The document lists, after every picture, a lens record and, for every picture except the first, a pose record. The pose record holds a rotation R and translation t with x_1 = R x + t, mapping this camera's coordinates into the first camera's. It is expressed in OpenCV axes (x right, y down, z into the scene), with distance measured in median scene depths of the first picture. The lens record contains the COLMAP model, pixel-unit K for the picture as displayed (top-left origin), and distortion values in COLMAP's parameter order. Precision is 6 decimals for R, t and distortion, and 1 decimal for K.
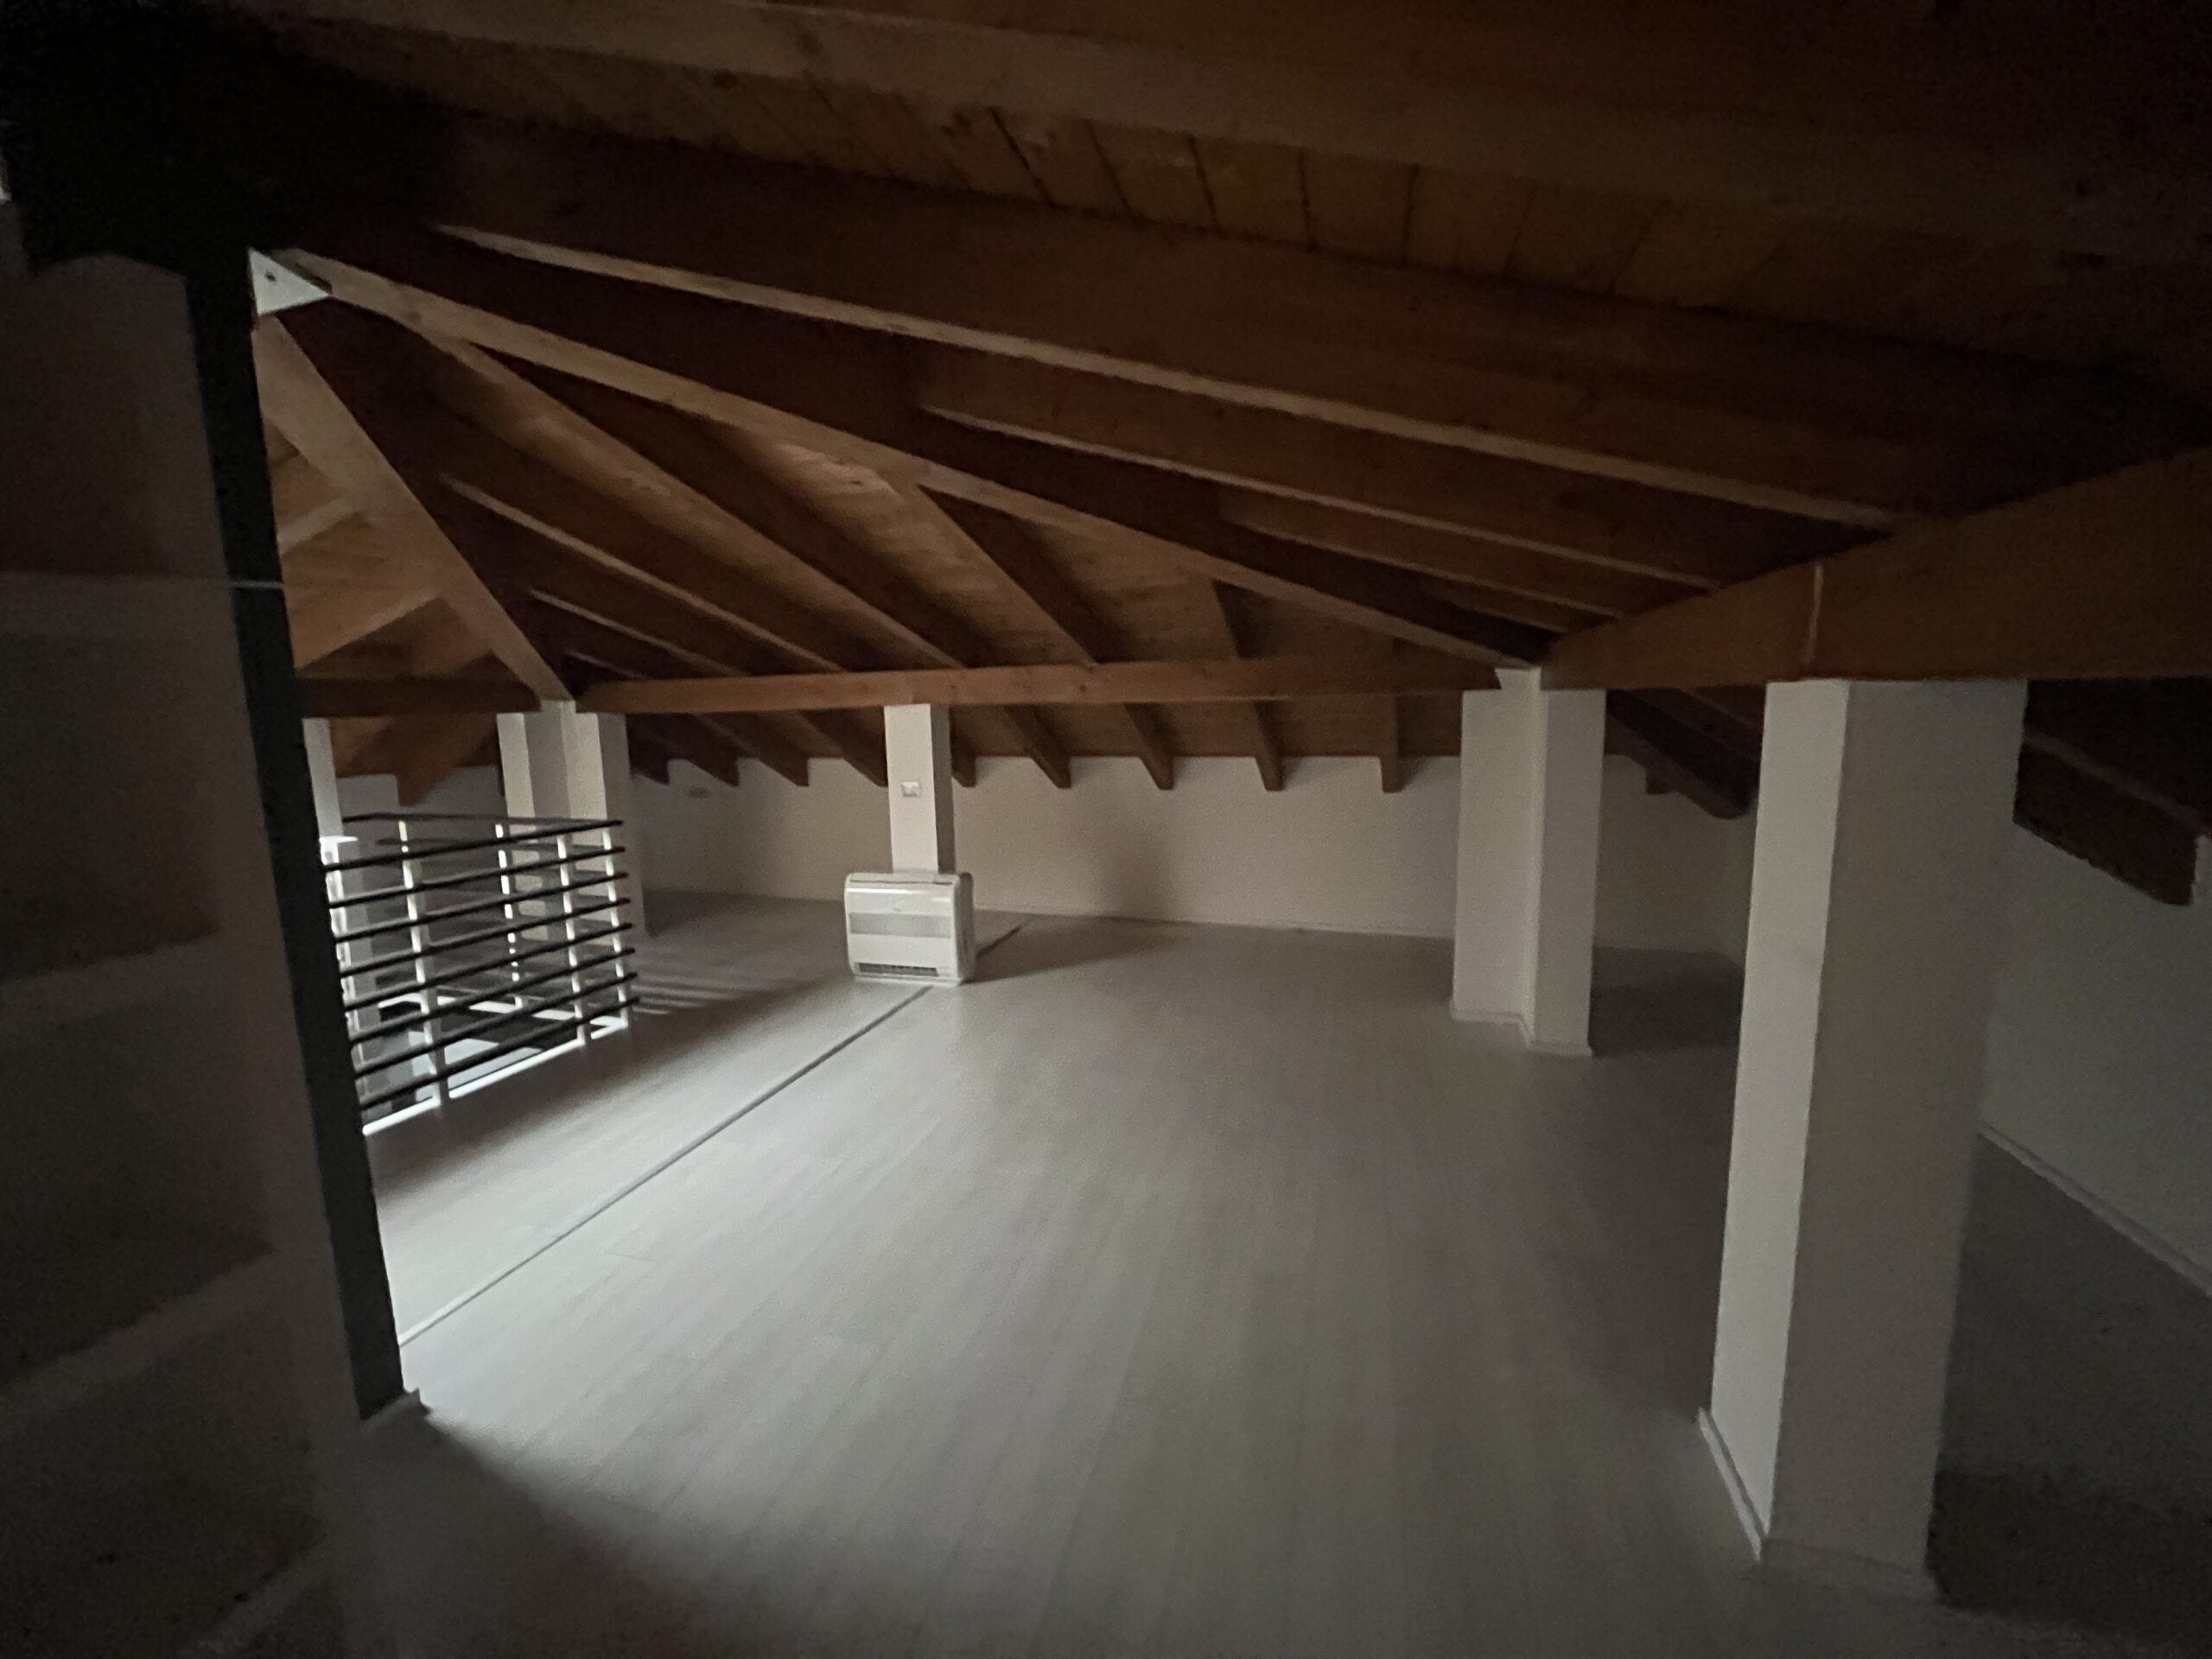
lens RADIAL K [[889.0, 0, 1109.7], [0, 889.0, 830.2], [0, 0, 1]] dist [0.002714, 0.000098]
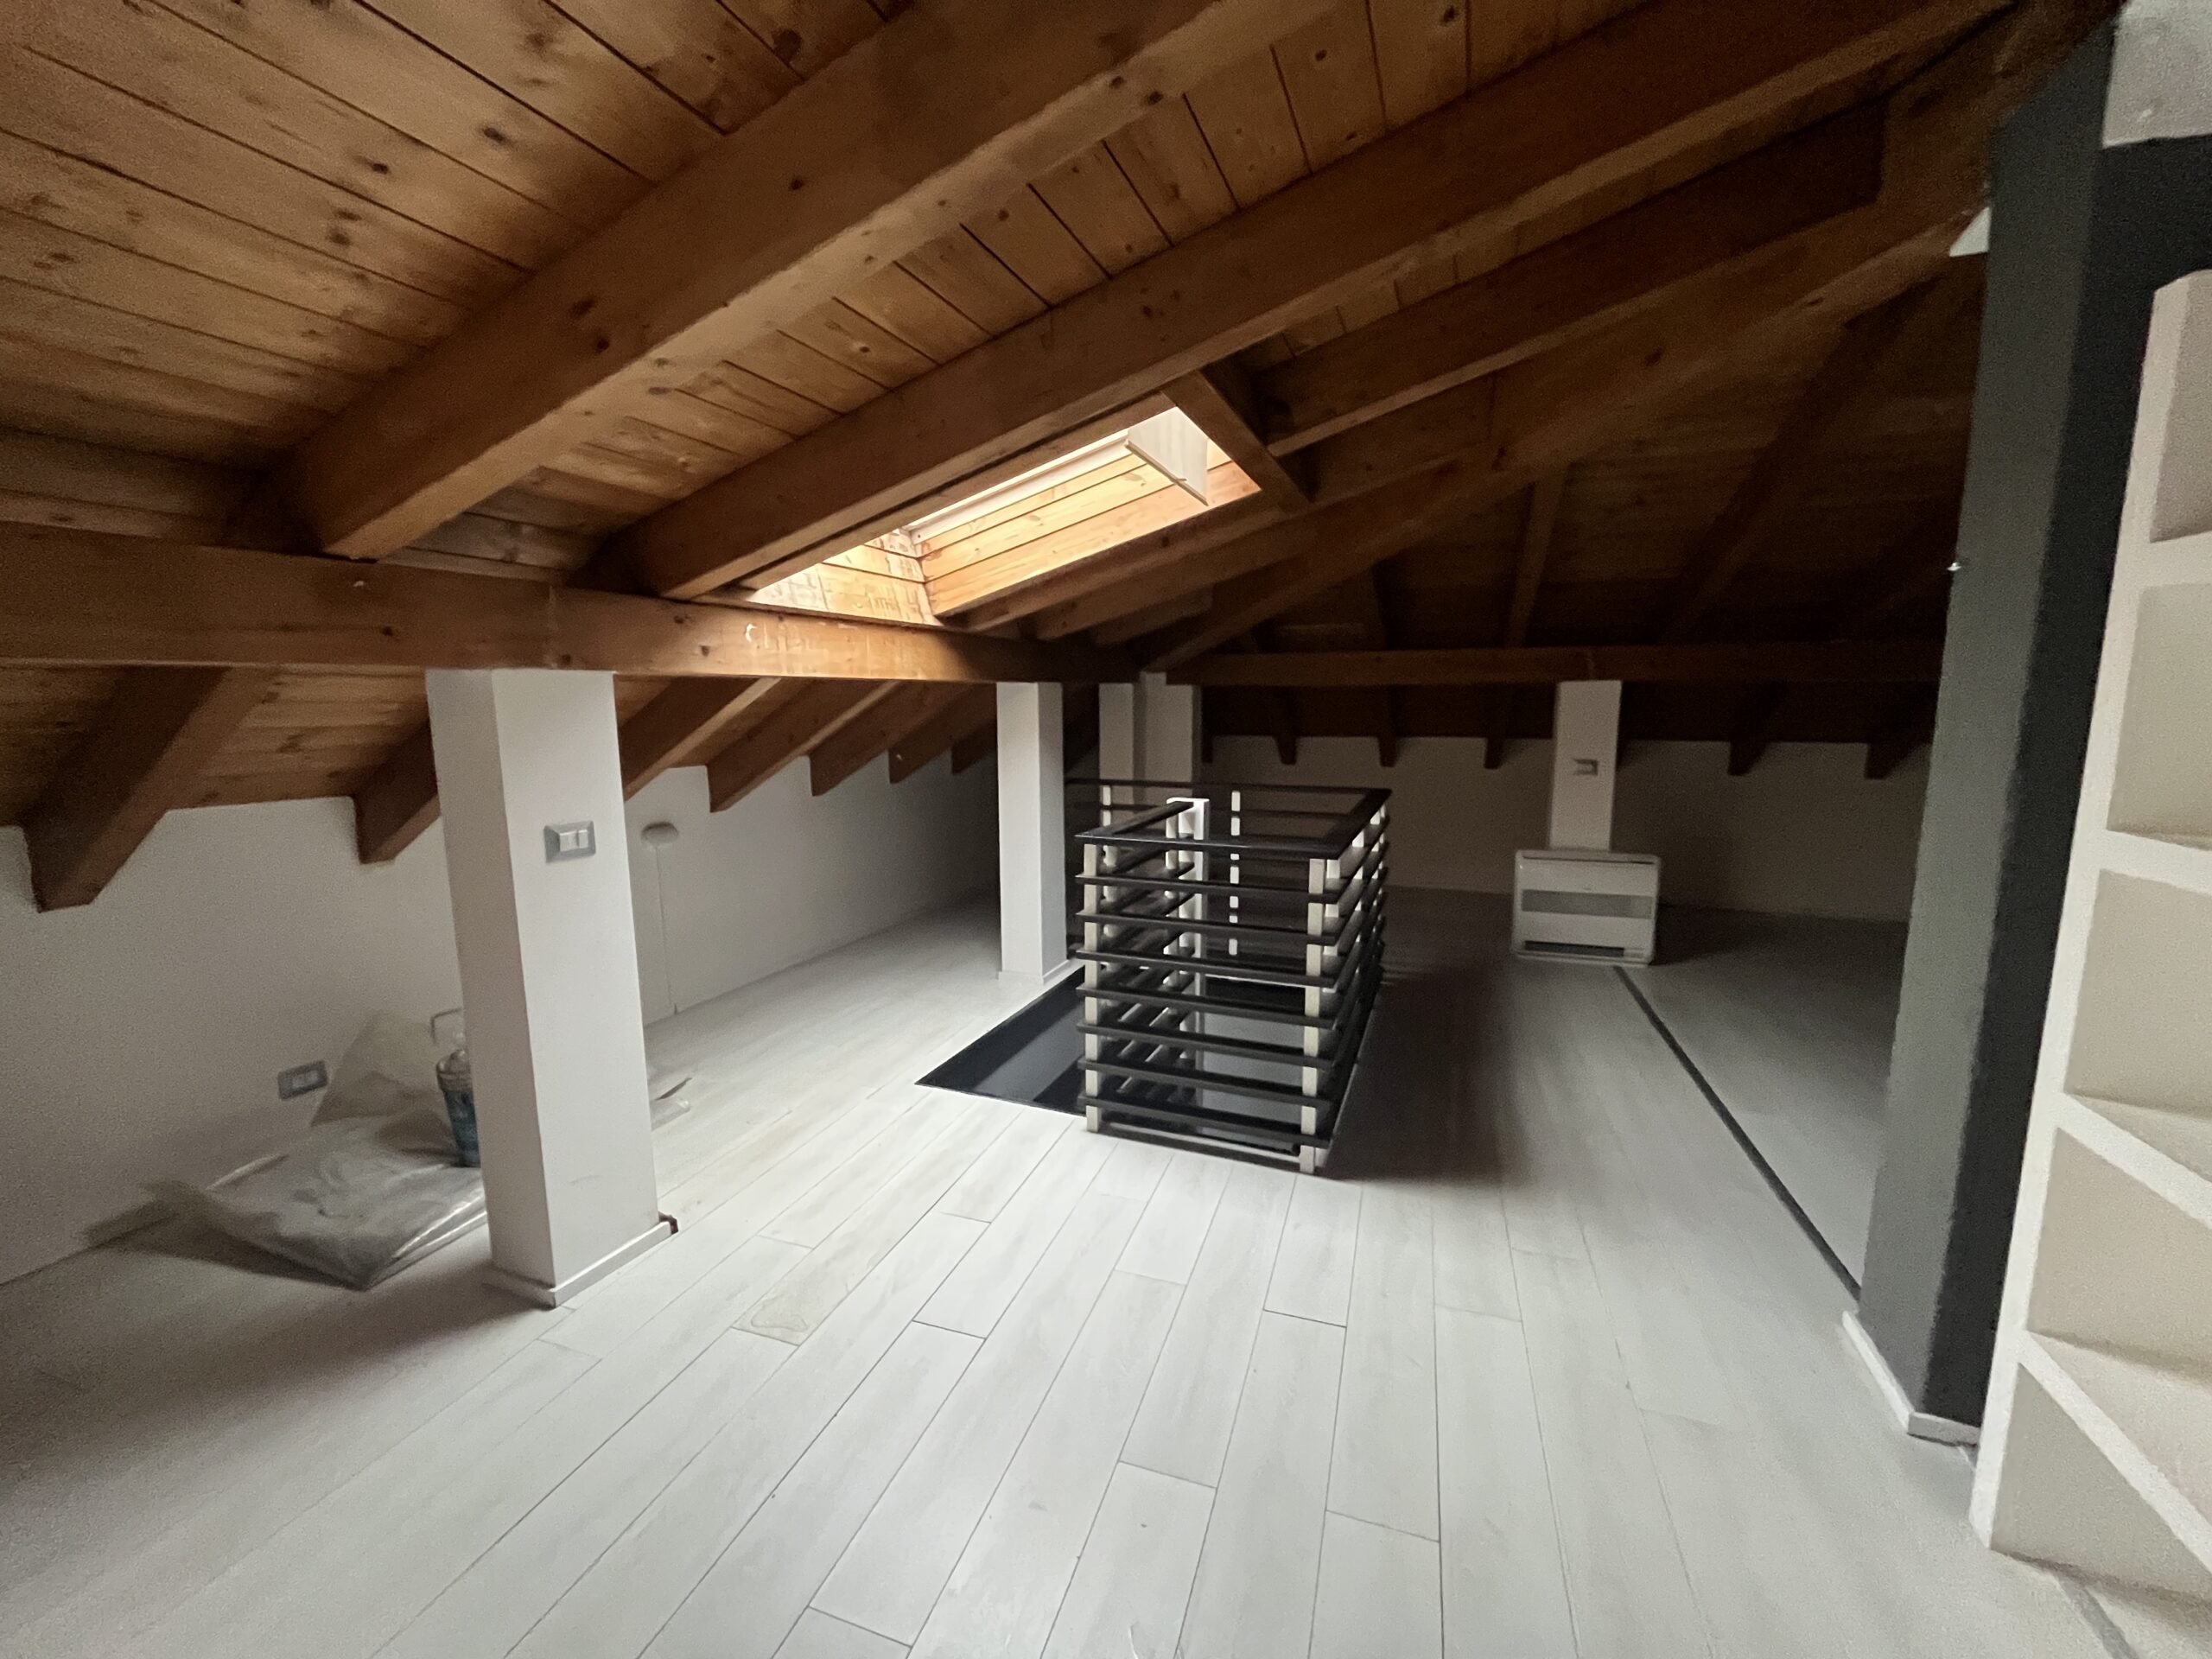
lens RADIAL K [[889.0, 0, 1103.2], [0, 889.0, 825.0], [0, 0, 1]] dist [0.002714, 0.000098]
pose [[0.996382, 0.030471, -0.079338, -0.680888], [-0.028754, 0.999329, 0.022693, 0.010867], [0.079976, -0.020329, 0.996589, -0.035962]]
